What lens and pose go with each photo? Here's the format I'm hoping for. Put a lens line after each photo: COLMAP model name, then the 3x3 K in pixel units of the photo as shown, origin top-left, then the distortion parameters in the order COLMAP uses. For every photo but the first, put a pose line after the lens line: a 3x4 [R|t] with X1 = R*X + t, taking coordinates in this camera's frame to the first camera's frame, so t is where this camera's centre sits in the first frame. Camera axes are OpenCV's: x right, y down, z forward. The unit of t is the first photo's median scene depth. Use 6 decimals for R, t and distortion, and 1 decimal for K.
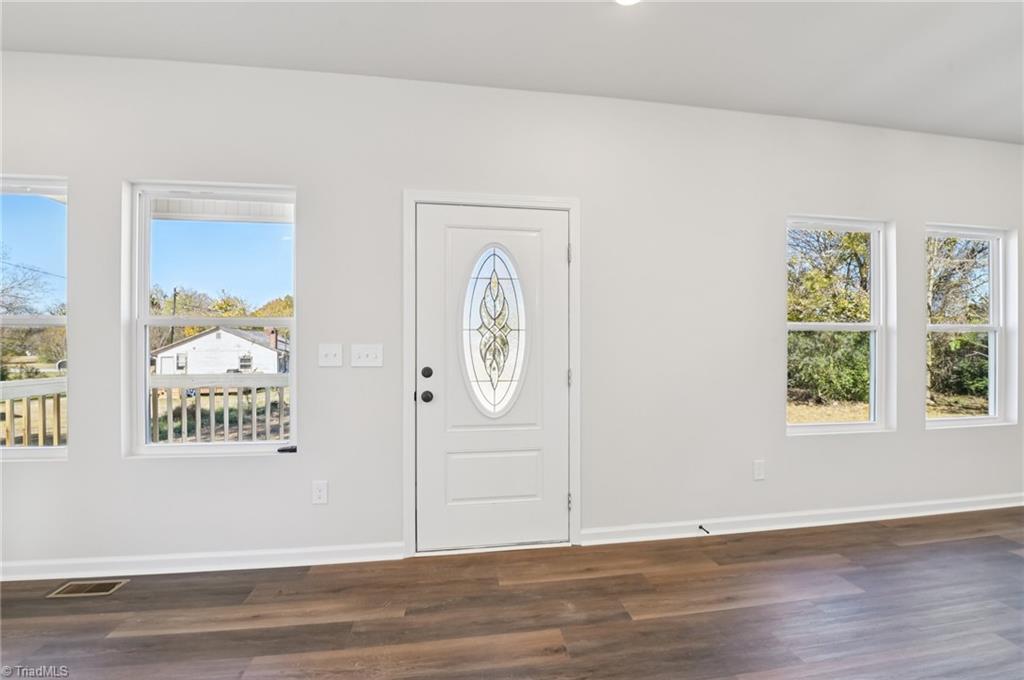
lens RADIAL K [[419.0, 0, 516.3], [0, 419.0, 342.5], [0, 0, 1]] dist [-0.028909, 0.000024]
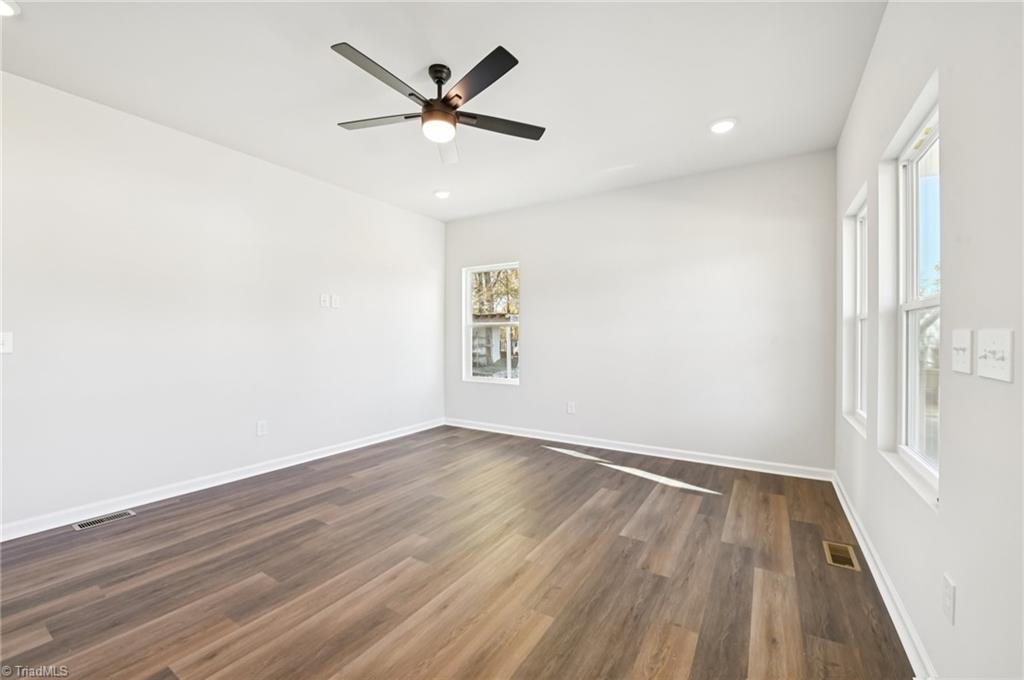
lens RADIAL K [[405.9, 0, 512.6], [0, 405.9, 337.9], [0, 0, 1]] dist [-0.029596, 0.000134]
pose [[-0.651768, 0.004761, -0.758403, 0.276503], [0.001488, 0.999986, 0.004999, 0.011163], [0.758417, 0.002129, -0.651766, 0.846843]]
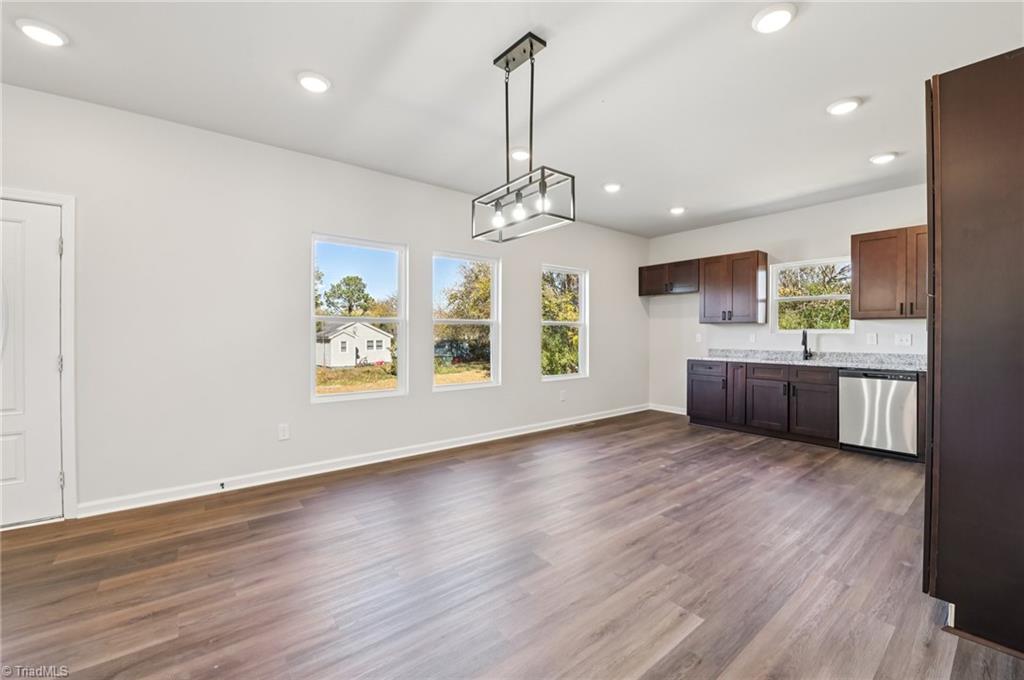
lens RADIAL K [[411.9, 0, 521.1], [0, 411.9, 335.9], [0, 0, 1]] dist [-0.017721, -0.000275]
pose [[0.865629, -0.002262, 0.500681, 0.661928], [-0.000049, 0.999989, 0.004603, 0.010151], [-0.500687, -0.004009, 0.865619, -0.497970]]
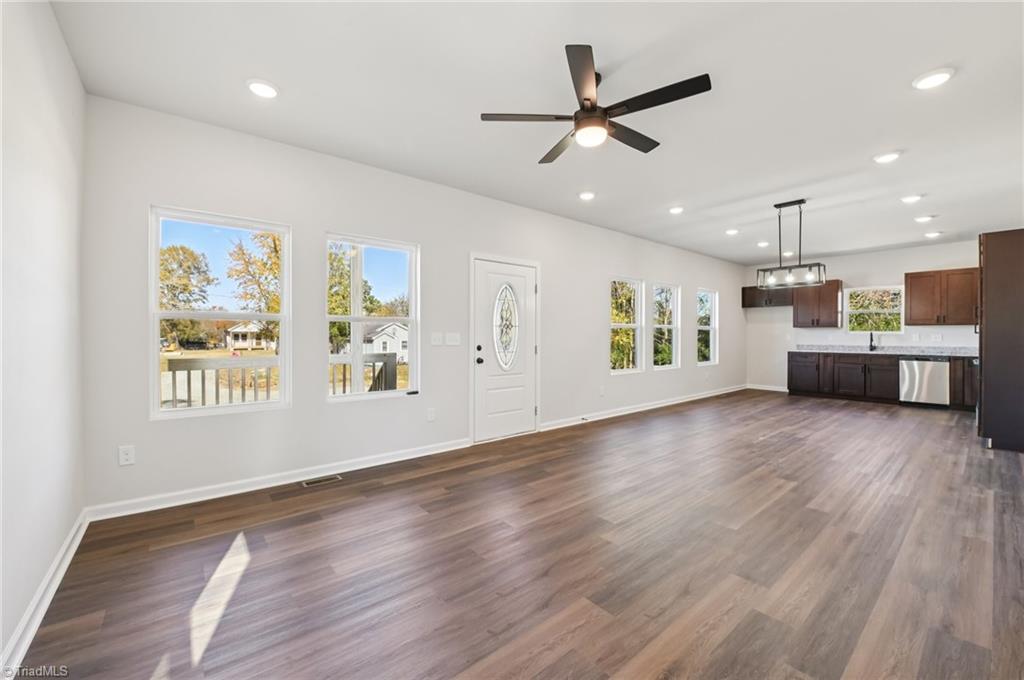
lens RADIAL K [[405.9, 0, 512.6], [0, 405.9, 337.9], [0, 0, 1]] dist [-0.029596, 0.000134]
pose [[0.861386, -0.004860, 0.507928, -1.007657], [0.000968, 0.999968, 0.007928, 0.010214], [-0.507951, -0.006337, 0.861363, -0.671791]]
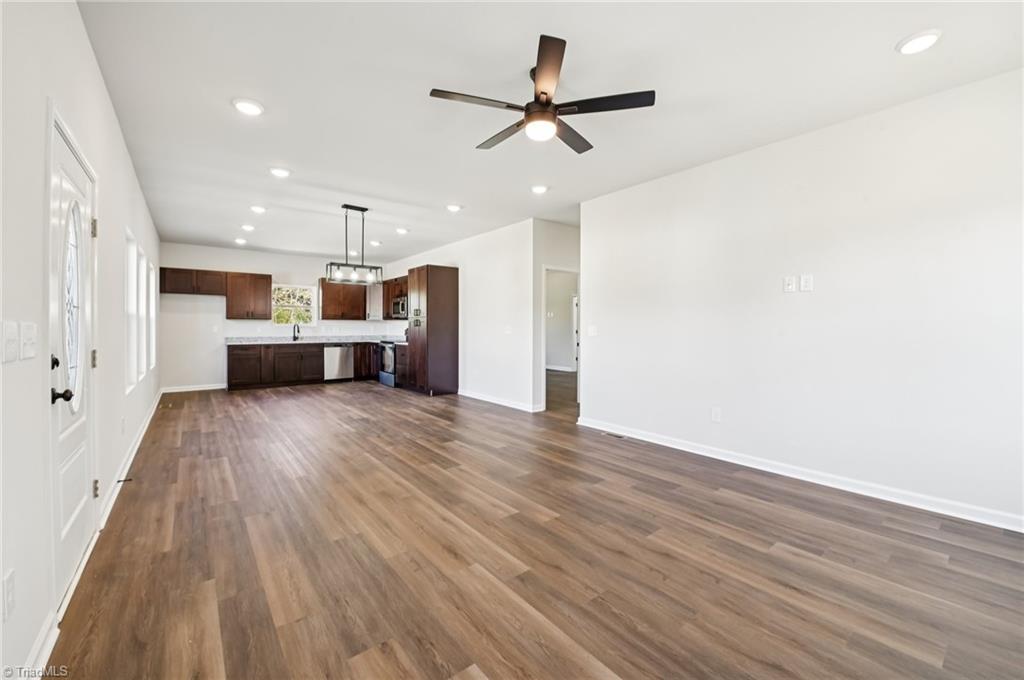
lens RADIAL K [[410.1, 0, 517.9], [0, 410.1, 327.6], [0, 0, 1]] dist [-0.024041, 0.000219]
pose [[-0.503563, -0.002706, 0.863954, -1.185333], [-0.000403, 0.999996, 0.002896, 0.008687], [-0.863958, 0.001110, -0.503562, 0.642287]]
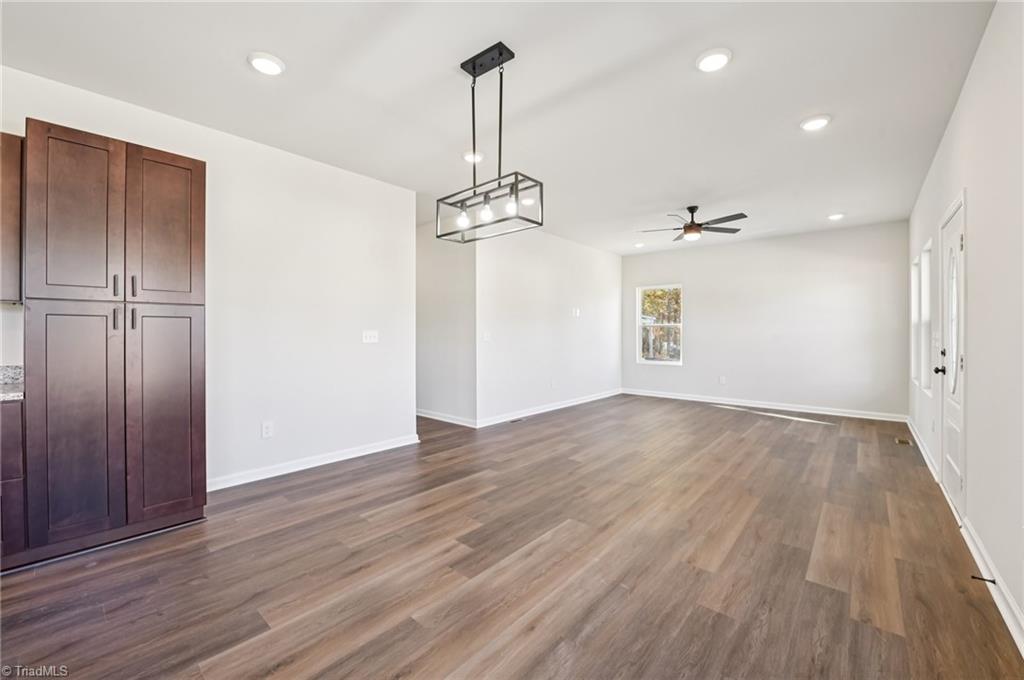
lens RADIAL K [[410.1, 0, 517.9], [0, 410.1, 327.6], [0, 0, 1]] dist [-0.024041, 0.000219]
pose [[-0.755118, -0.011095, -0.655495, 1.684416], [-0.003890, 0.999915, -0.012445, 0.011893], [0.655578, -0.006847, -0.755097, 1.061001]]
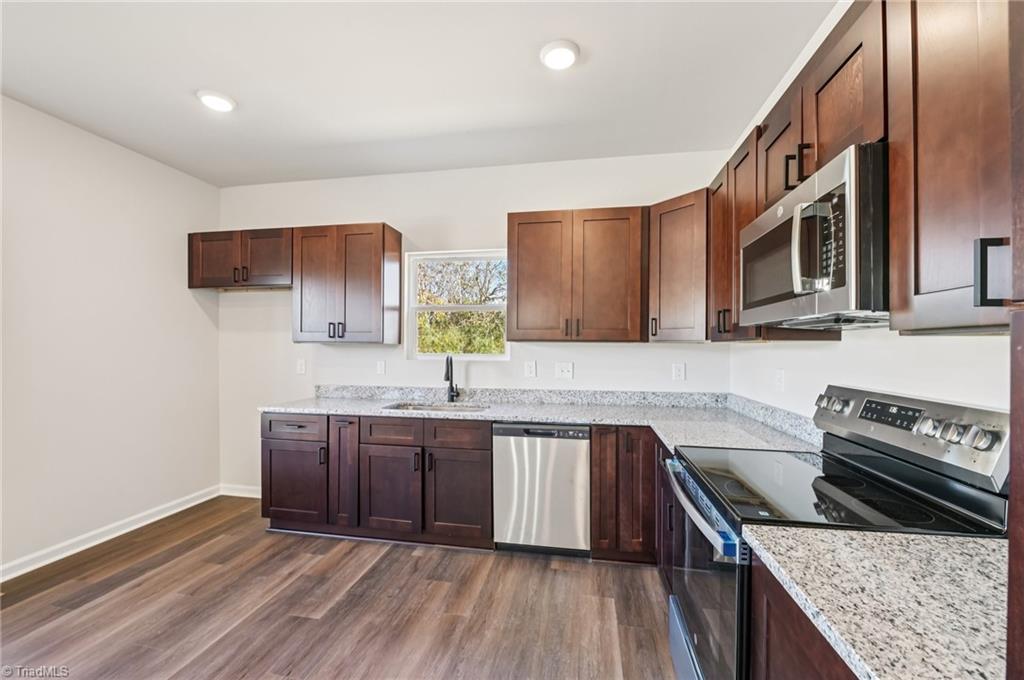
lens RADIAL K [[410.5, 0, 514.7], [0, 410.5, 344.5], [0, 0, 1]] dist [-0.017368, -0.000054]
pose [[0.322880, 0.004348, 0.946430, 1.699953], [-0.000932, 0.999990, -0.004276, -0.039761], [-0.946439, 0.000498, 0.322881, -0.077851]]
